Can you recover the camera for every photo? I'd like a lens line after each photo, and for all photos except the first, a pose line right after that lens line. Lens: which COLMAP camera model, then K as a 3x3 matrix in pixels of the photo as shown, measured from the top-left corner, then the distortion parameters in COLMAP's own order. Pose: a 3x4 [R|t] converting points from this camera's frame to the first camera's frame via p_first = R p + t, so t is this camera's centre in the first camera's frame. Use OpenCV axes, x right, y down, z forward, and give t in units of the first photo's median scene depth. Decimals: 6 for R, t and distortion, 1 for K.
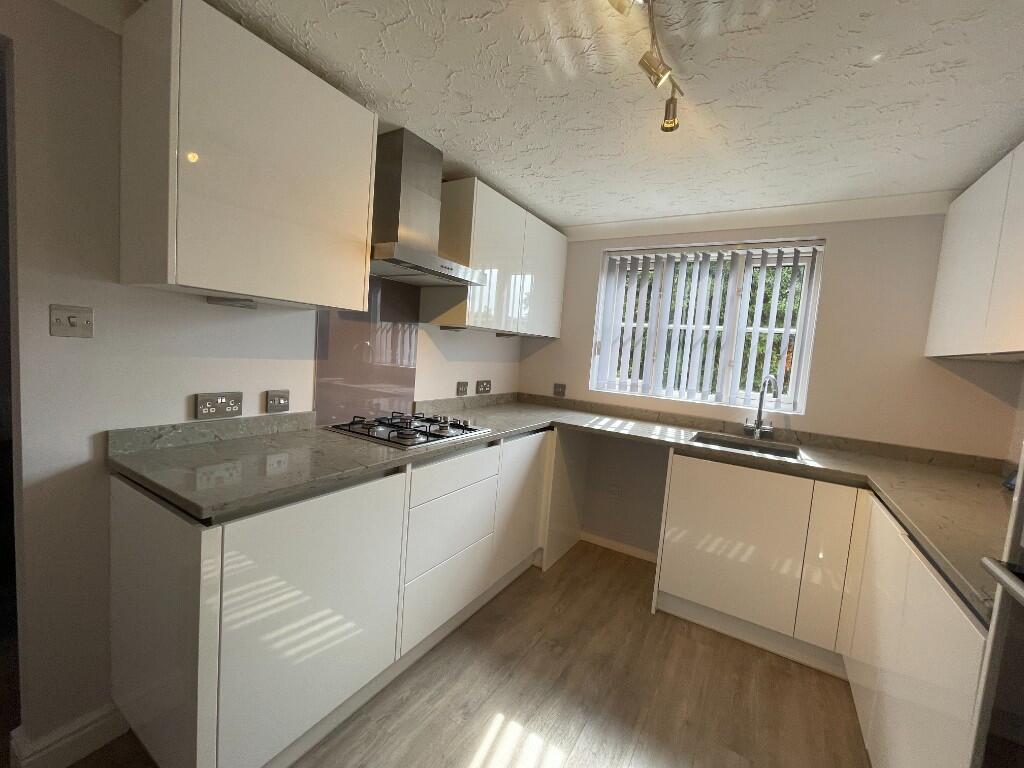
lens RADIAL K [[415.1, 0, 508.1], [0, 415.1, 383.0], [0, 0, 1]] dist [-0.008738, 0.001103]
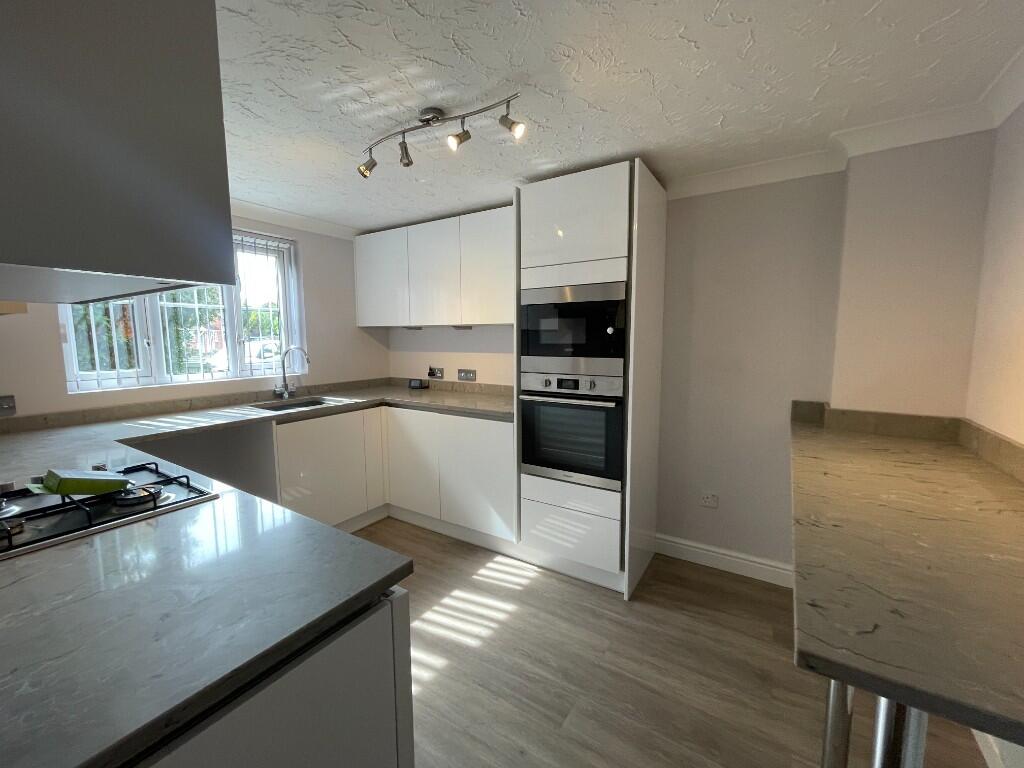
lens RADIAL K [[415.1, 0, 513.0], [0, 415.1, 382.9], [0, 0, 1]] dist [-0.008738, 0.001103]
pose [[0.011464, -0.184497, 0.982766, -0.662311], [0.088954, 0.979122, 0.182775, -0.087148], [-0.995970, 0.085326, 0.027636, 0.317353]]
